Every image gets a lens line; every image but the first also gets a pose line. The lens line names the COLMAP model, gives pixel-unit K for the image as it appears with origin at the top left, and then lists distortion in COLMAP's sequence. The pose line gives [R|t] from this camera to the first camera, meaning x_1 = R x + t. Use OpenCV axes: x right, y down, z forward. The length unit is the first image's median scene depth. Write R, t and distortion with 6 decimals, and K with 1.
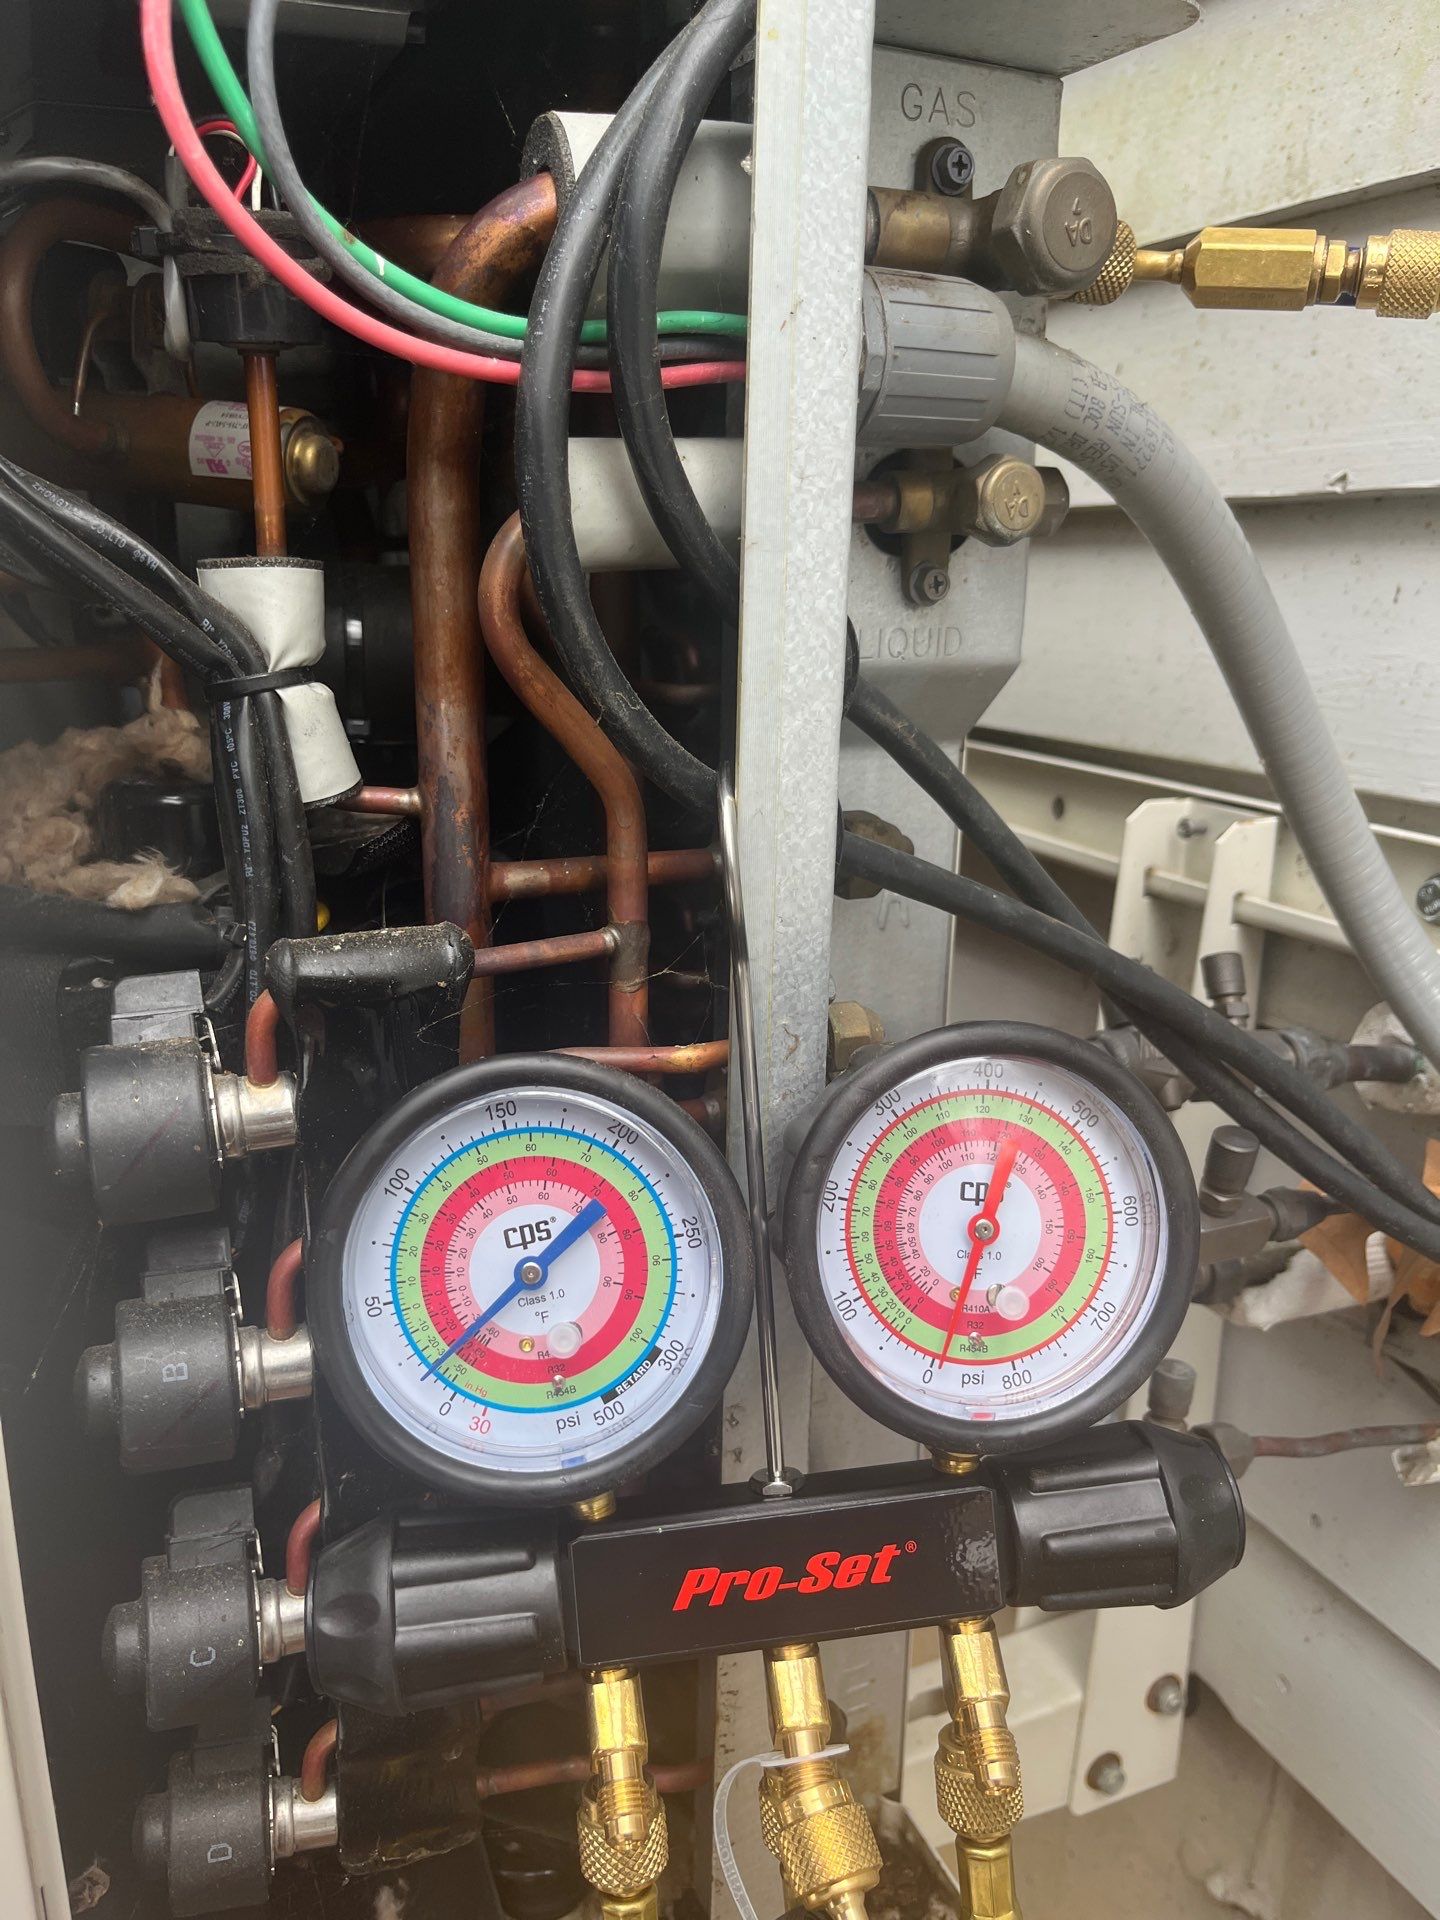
lens RADIAL K [[1477.3, 0, 704.4], [0, 1477.3, 976.3], [0, 0, 1]] dist [-0.006424, -0.011683]
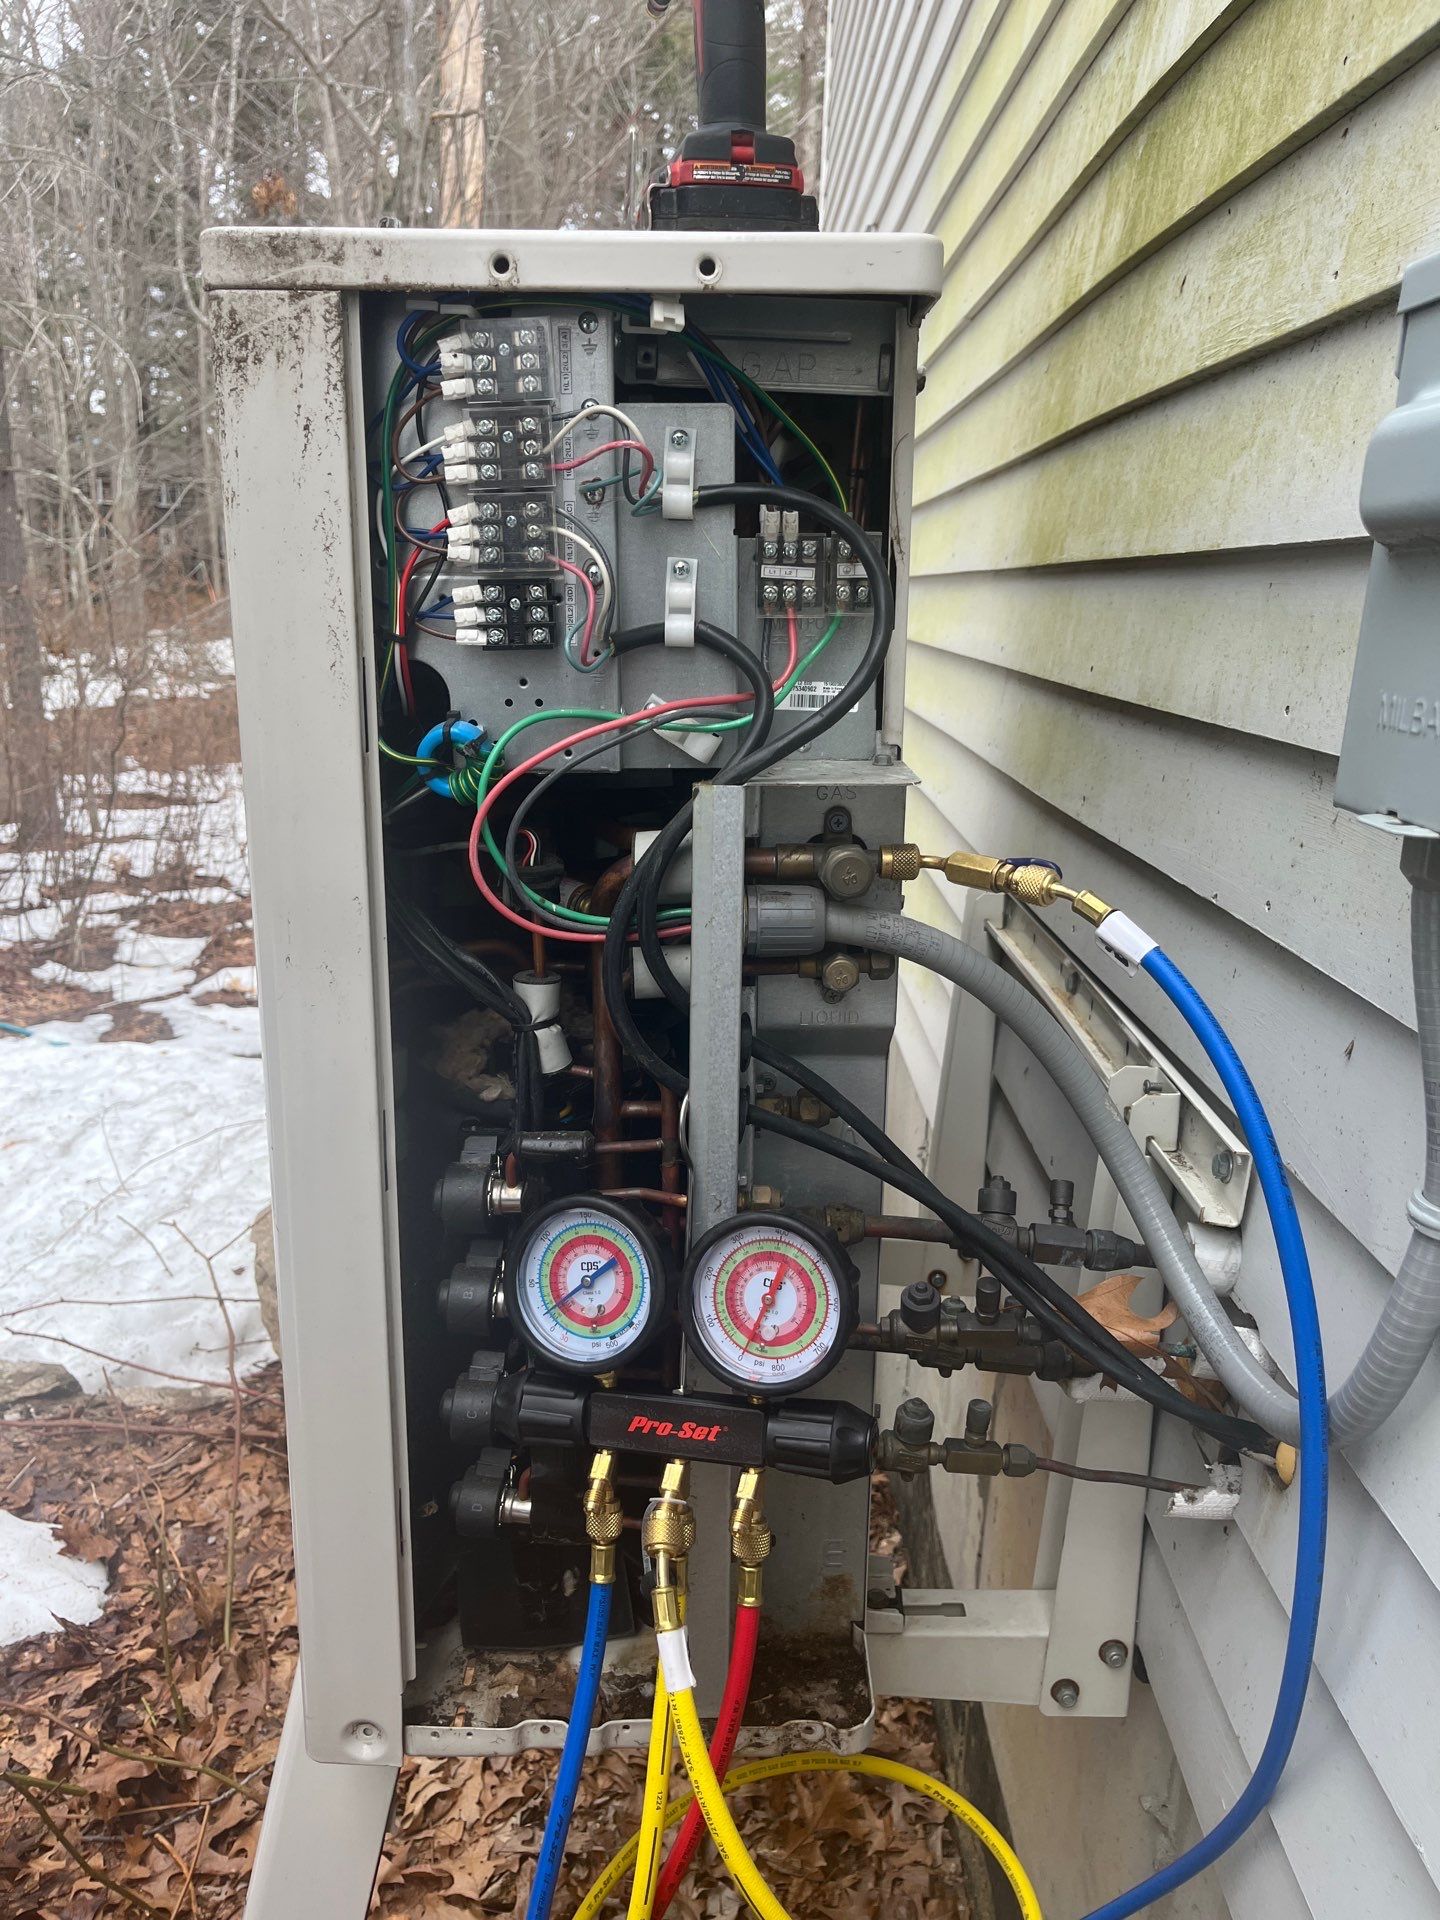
lens RADIAL K [[1477.3, 0, 712.6], [0, 1477.3, 946.8], [0, 0, 1]] dist [-0.006424, -0.011683]
pose [[0.912297, 0.095405, -0.398262, 0.980833], [-0.108115, 0.994093, -0.009519, -0.348941], [0.395001, 0.051742, 0.917222, -1.194623]]
